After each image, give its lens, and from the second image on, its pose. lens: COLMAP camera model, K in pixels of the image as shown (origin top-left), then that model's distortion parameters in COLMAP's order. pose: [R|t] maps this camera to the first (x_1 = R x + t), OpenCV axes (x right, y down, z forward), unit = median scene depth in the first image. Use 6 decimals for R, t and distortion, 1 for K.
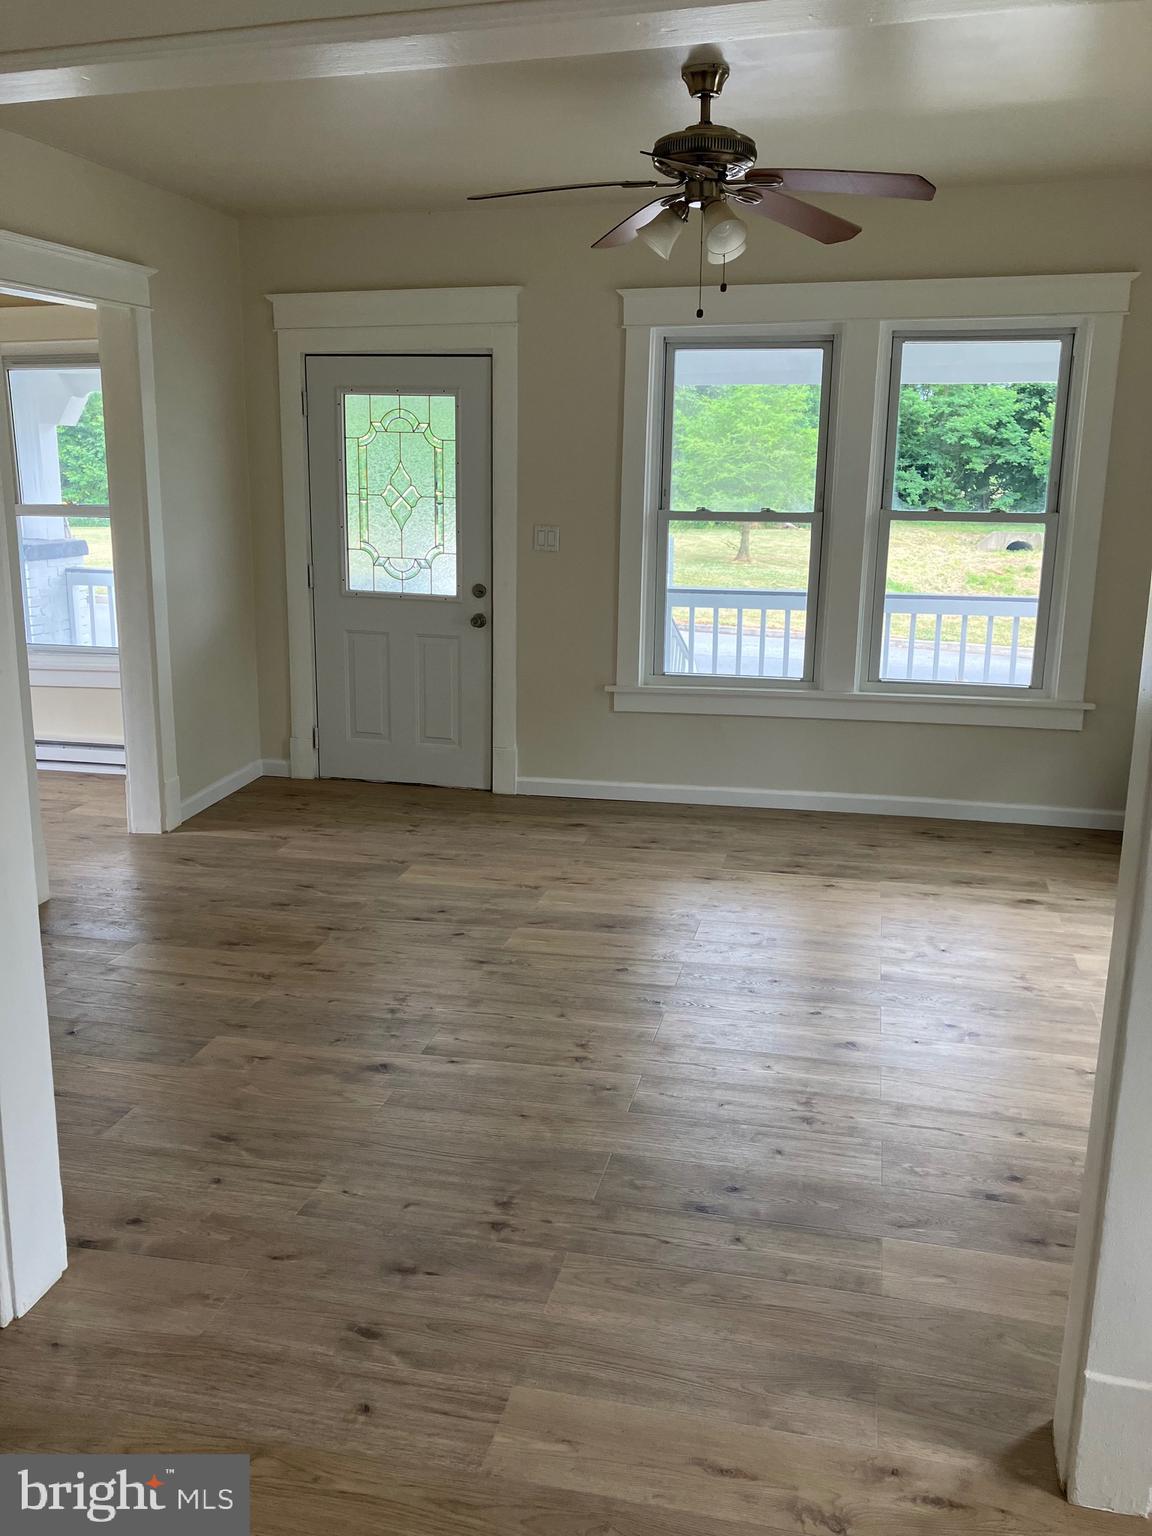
lens RADIAL K [[1266.0, 0, 578.1], [0, 1266.0, 746.6], [0, 0, 1]] dist [0.040277, -0.035935]
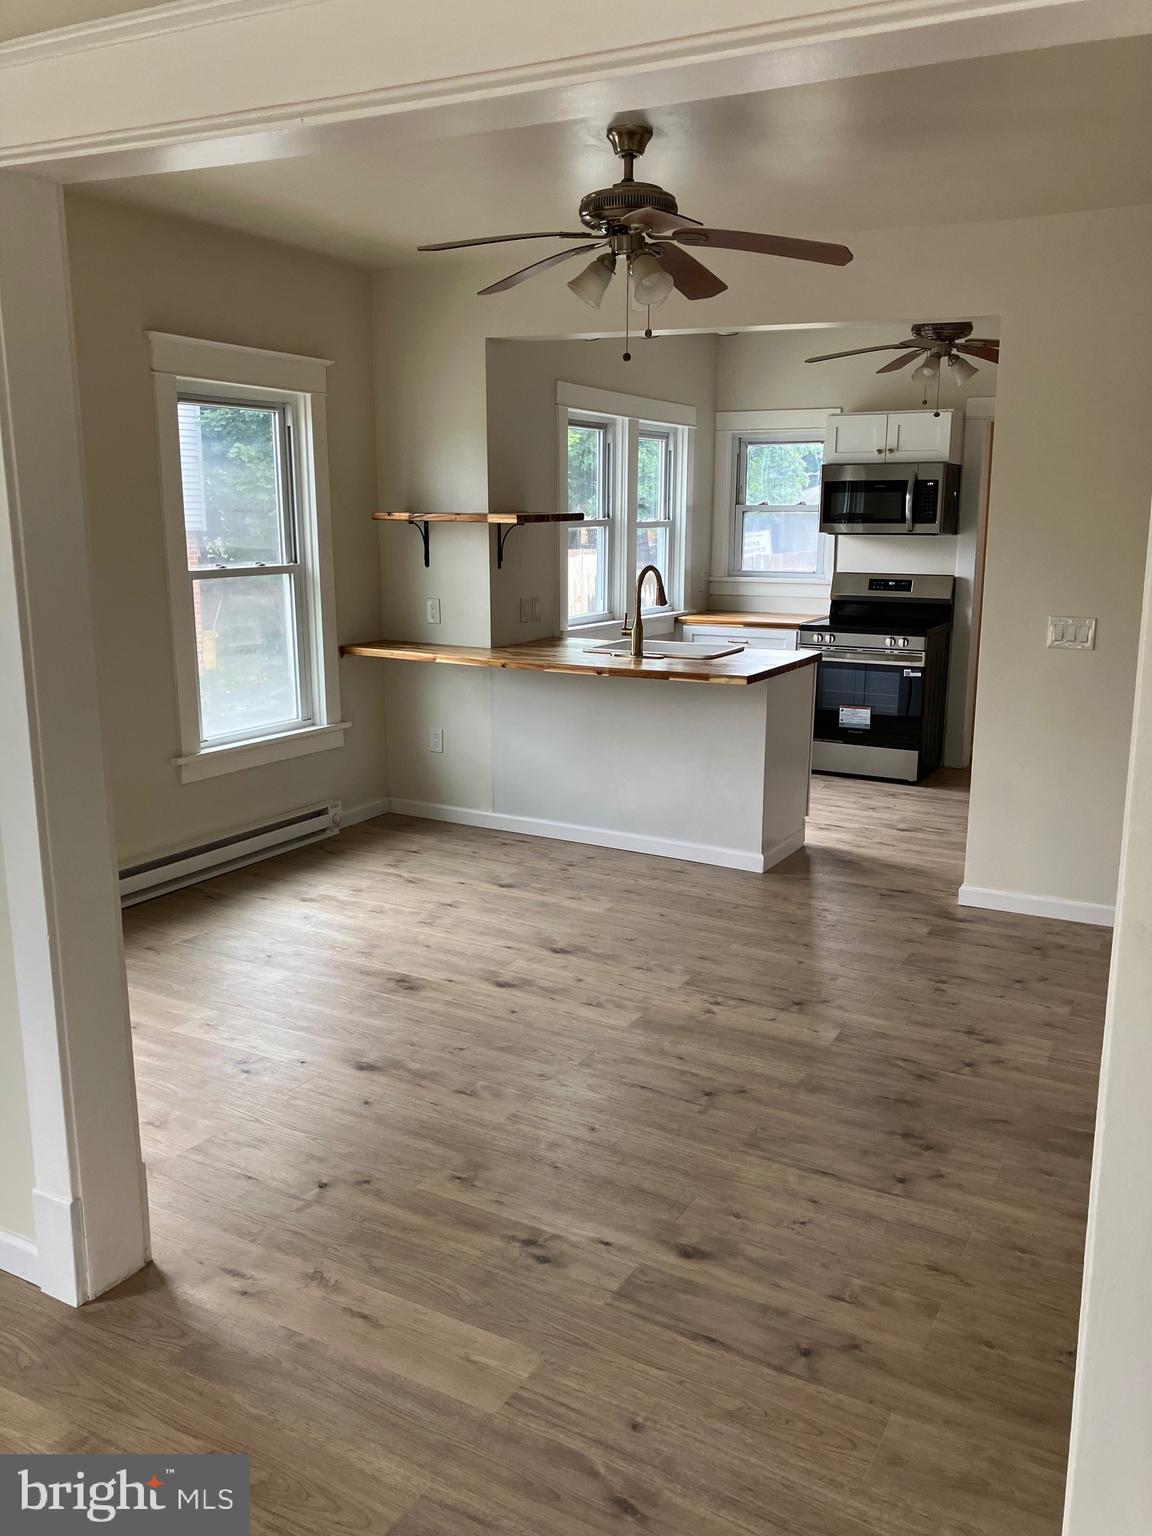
lens RADIAL K [[1266.0, 0, 579.8], [0, 1266.0, 761.4], [0, 0, 1]] dist [0.040277, -0.035935]
pose [[-0.964205, -0.057869, 0.258765, -0.280093], [0.050906, 0.917341, 0.394835, -0.308278], [-0.260224, 0.393875, -0.881559, 1.331291]]
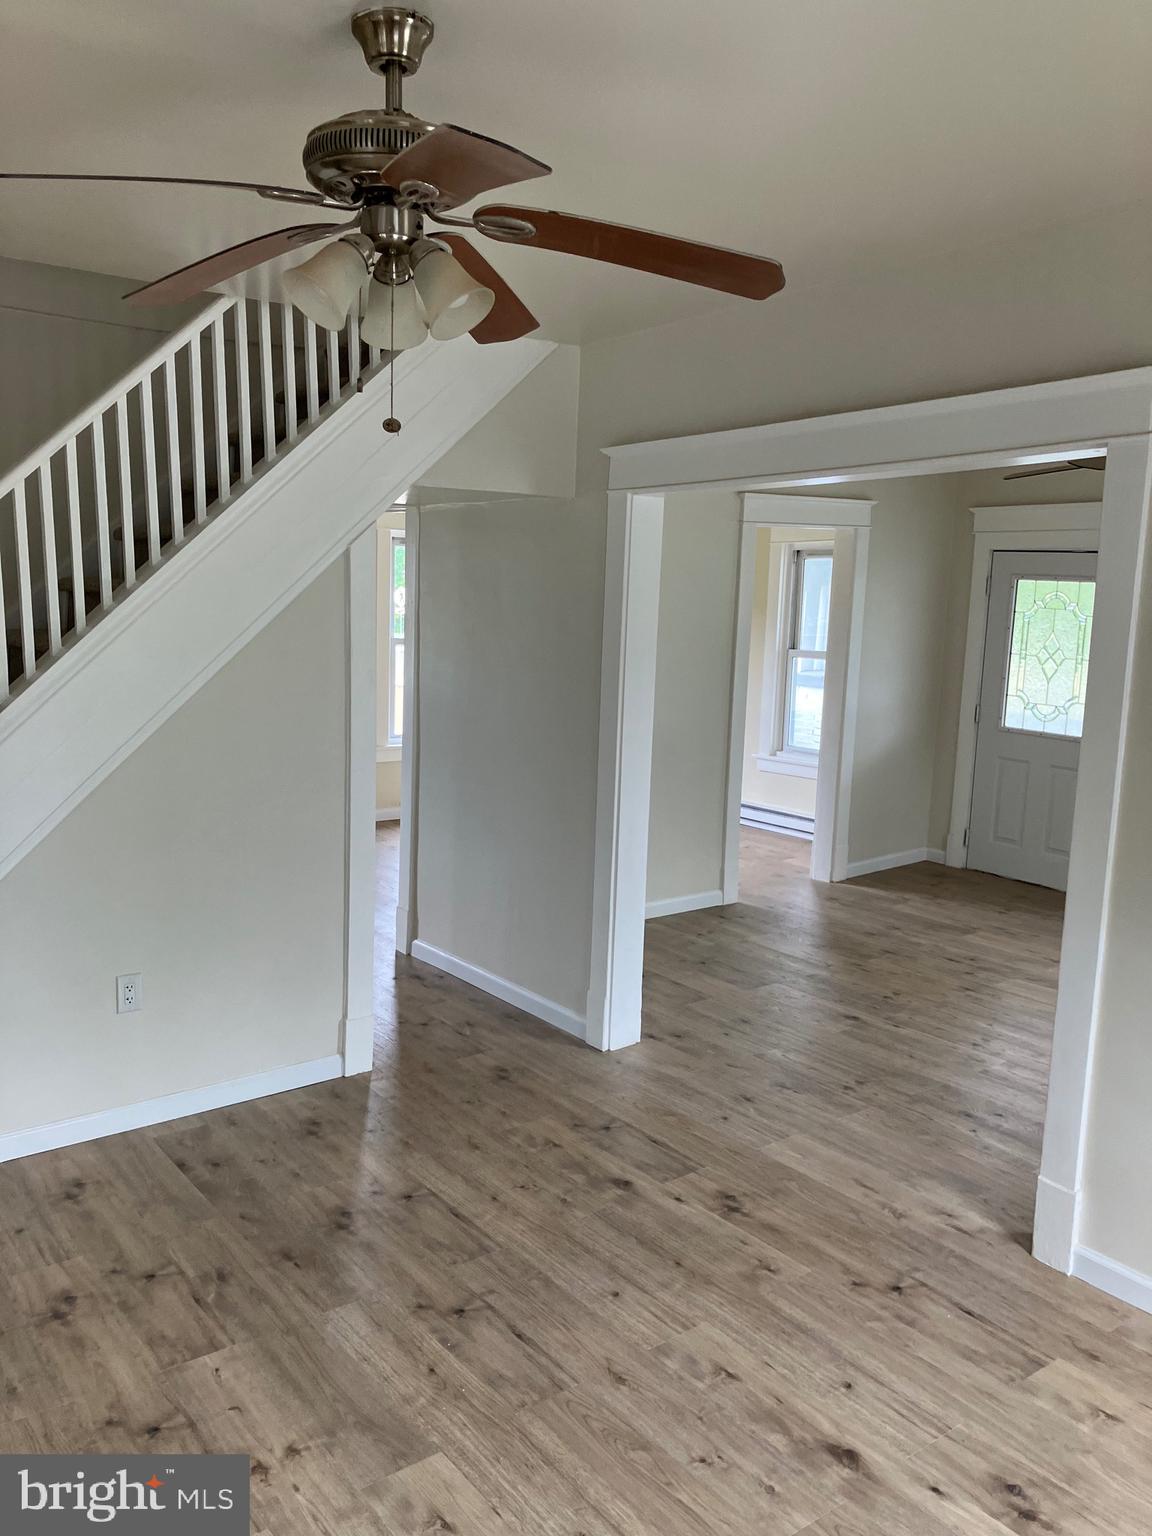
lens RADIAL K [[1266.0, 0, 571.1], [0, 1266.0, 763.5], [0, 0, 1]] dist [0.040277, -0.035935]
pose [[0.769703, 0.105220, -0.629672, 0.657162], [-0.159630, 0.986713, -0.030246, 0.050793], [0.618123, 0.123795, 0.776272, -0.599986]]
